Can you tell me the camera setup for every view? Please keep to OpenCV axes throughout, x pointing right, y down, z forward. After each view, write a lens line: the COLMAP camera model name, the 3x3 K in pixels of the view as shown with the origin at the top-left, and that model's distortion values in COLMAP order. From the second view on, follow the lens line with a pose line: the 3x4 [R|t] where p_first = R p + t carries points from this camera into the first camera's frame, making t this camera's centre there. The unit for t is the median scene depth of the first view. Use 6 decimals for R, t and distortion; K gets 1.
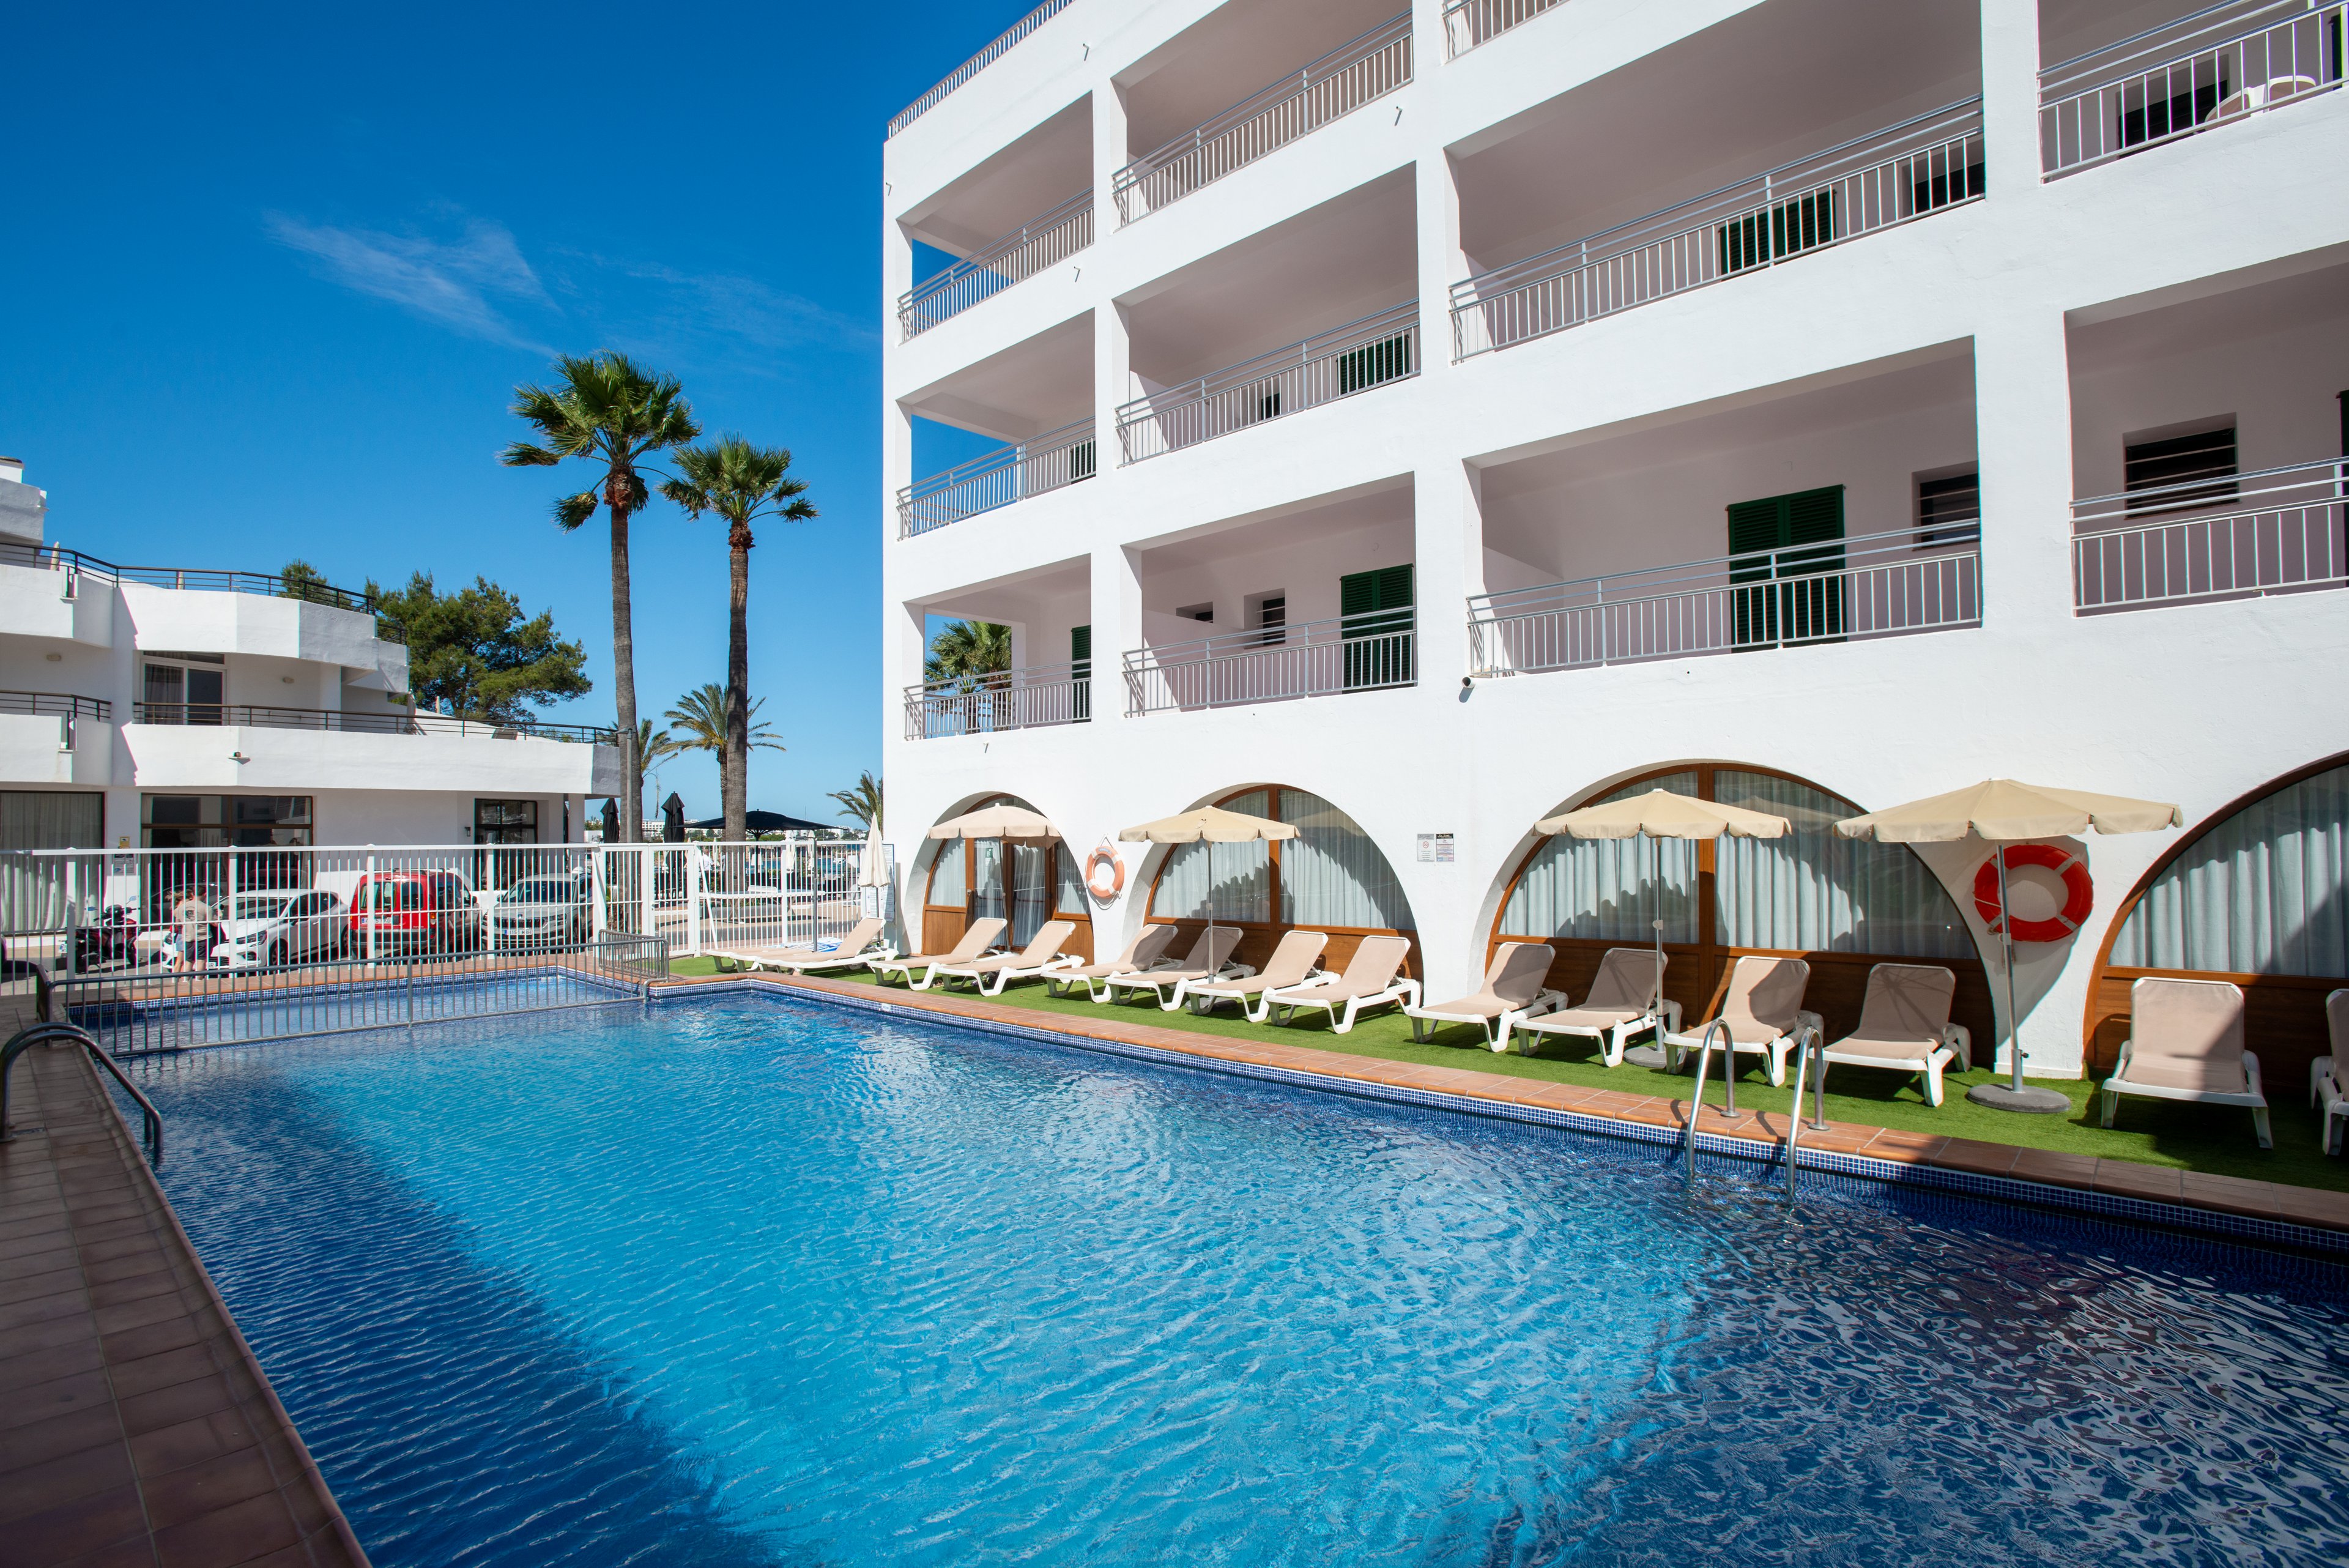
lens RADIAL K [[1137.4, 0, 1176.7], [0, 1137.4, 815.0], [0, 0, 1]] dist [-0.001997, 0.000033]
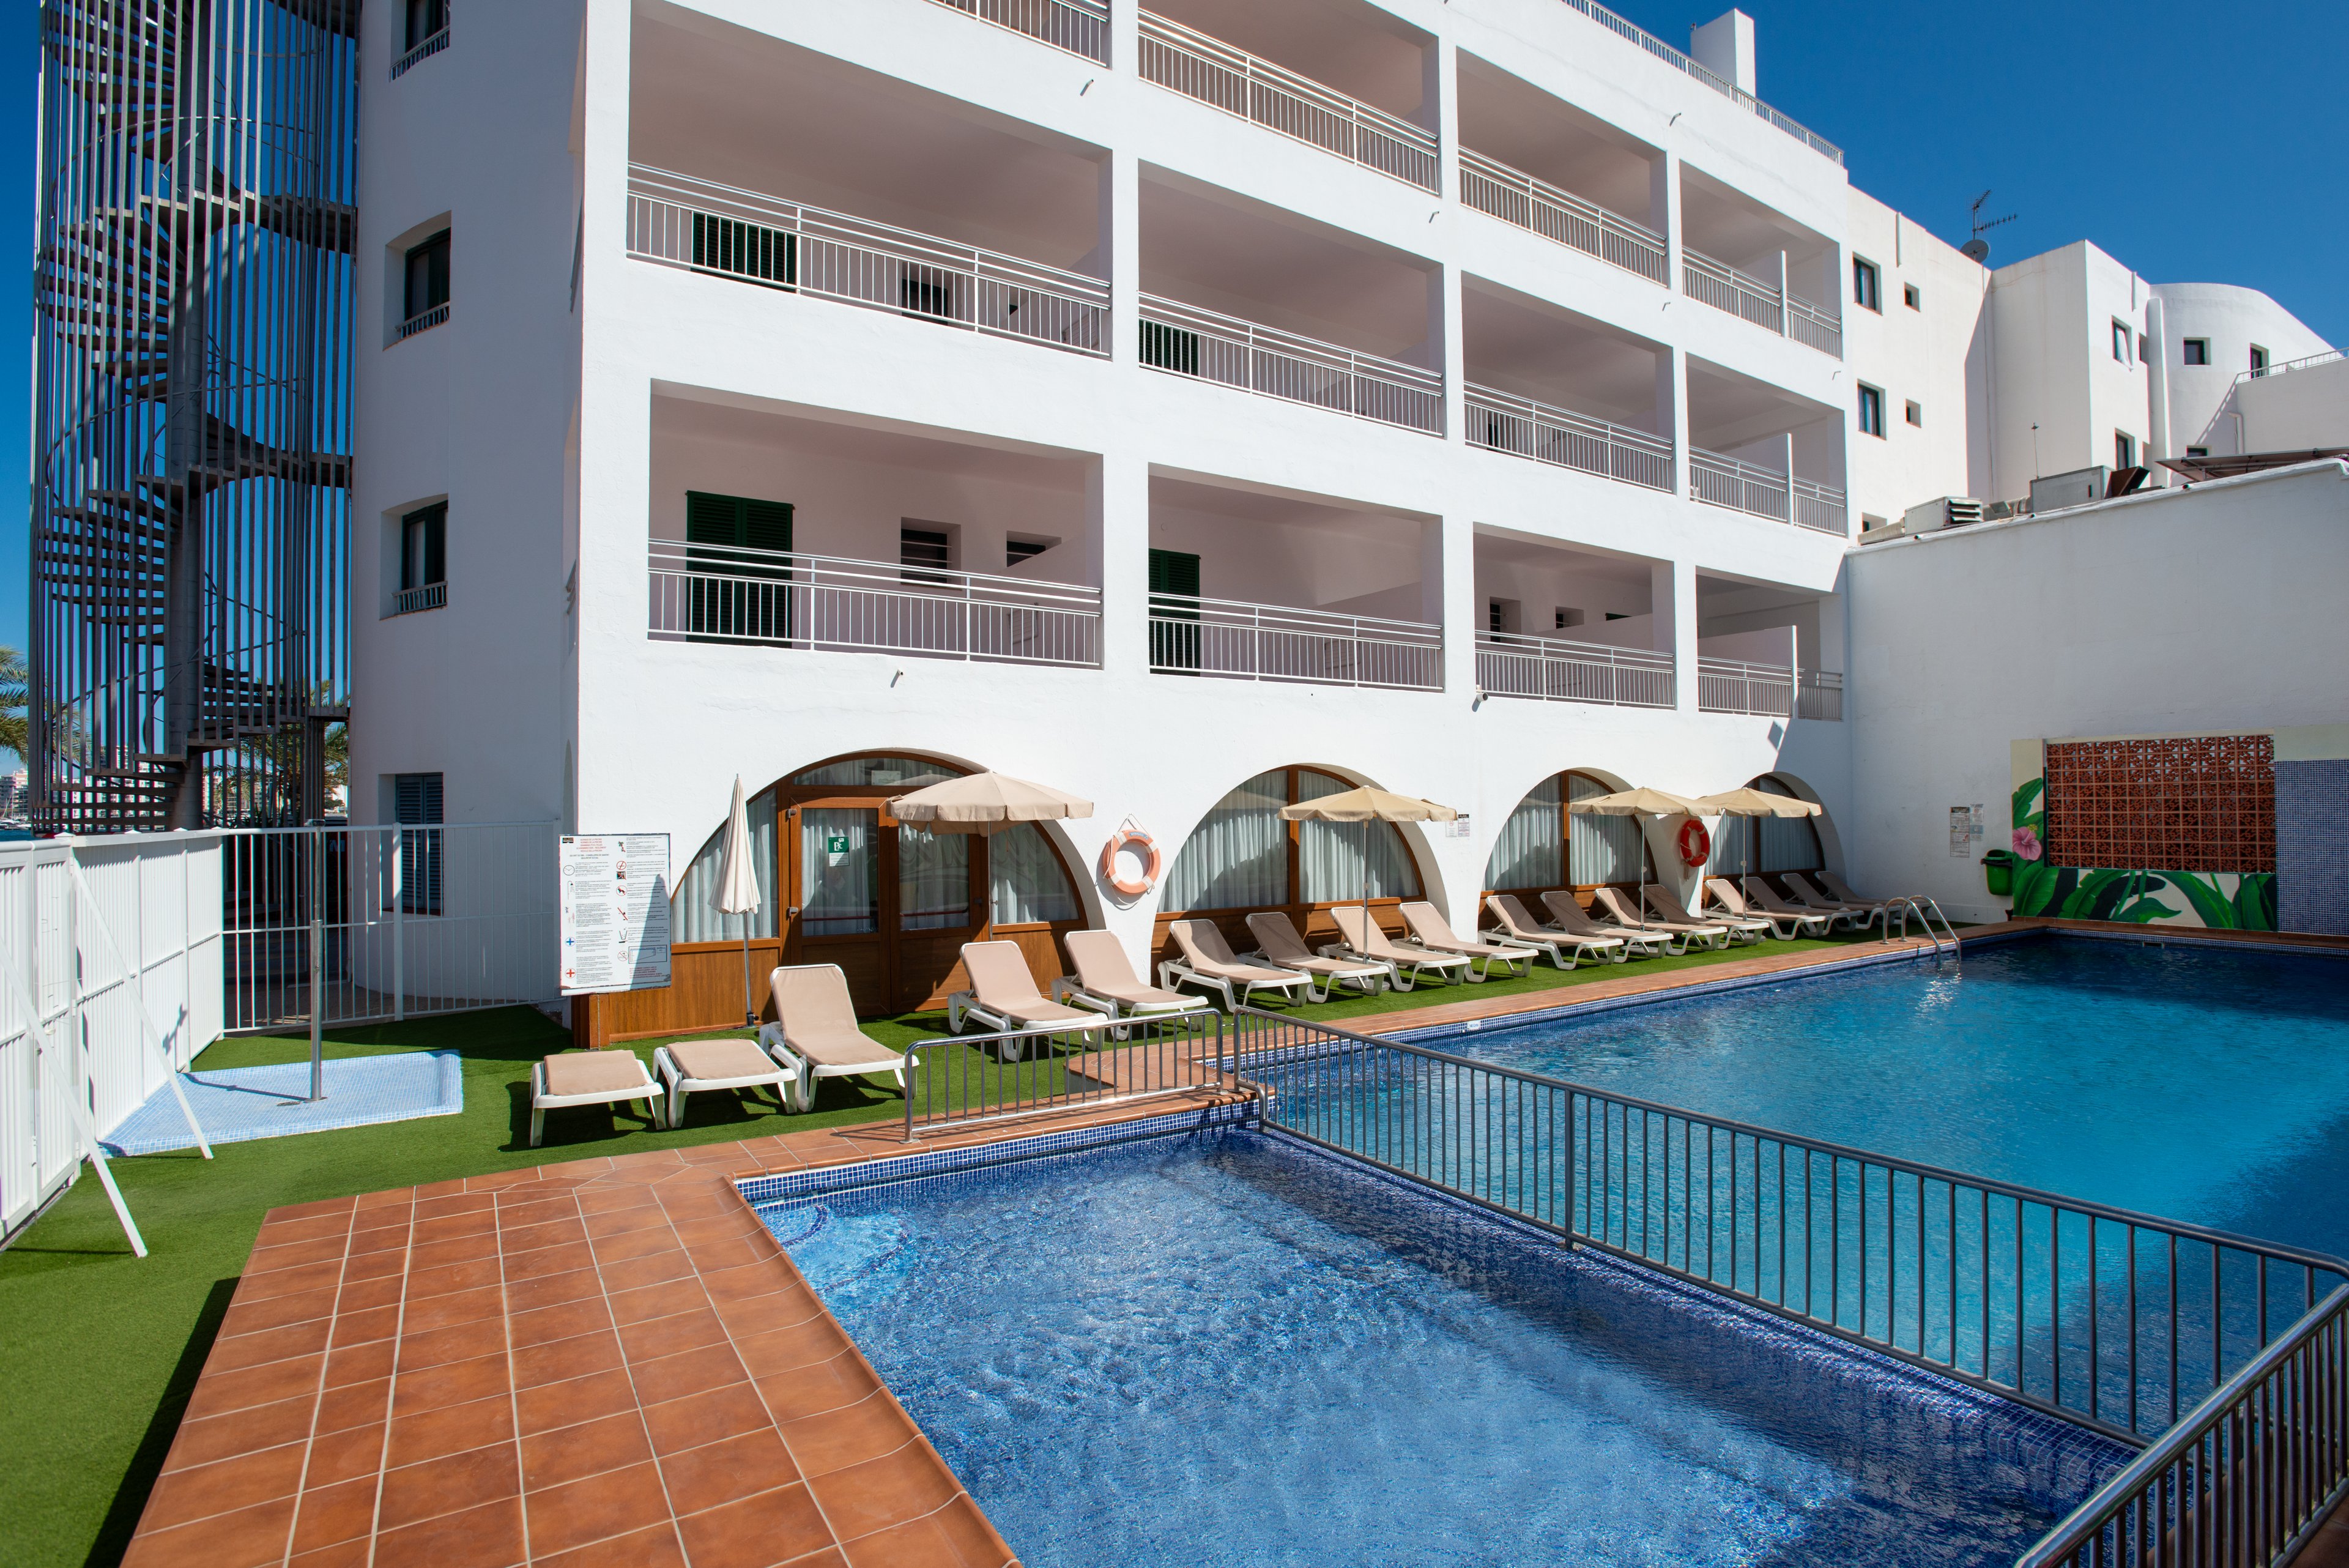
lens RADIAL K [[1169.8, 0, 1180.7], [0, 1169.8, 810.7], [0, 0, 1]] dist [-0.062503, -0.000060]
pose [[0.262257, 0.011007, 0.964935, -0.539064], [-0.009441, 0.999916, -0.008841, 0.013377], [-0.964952, -0.006791, 0.262339, 0.482658]]
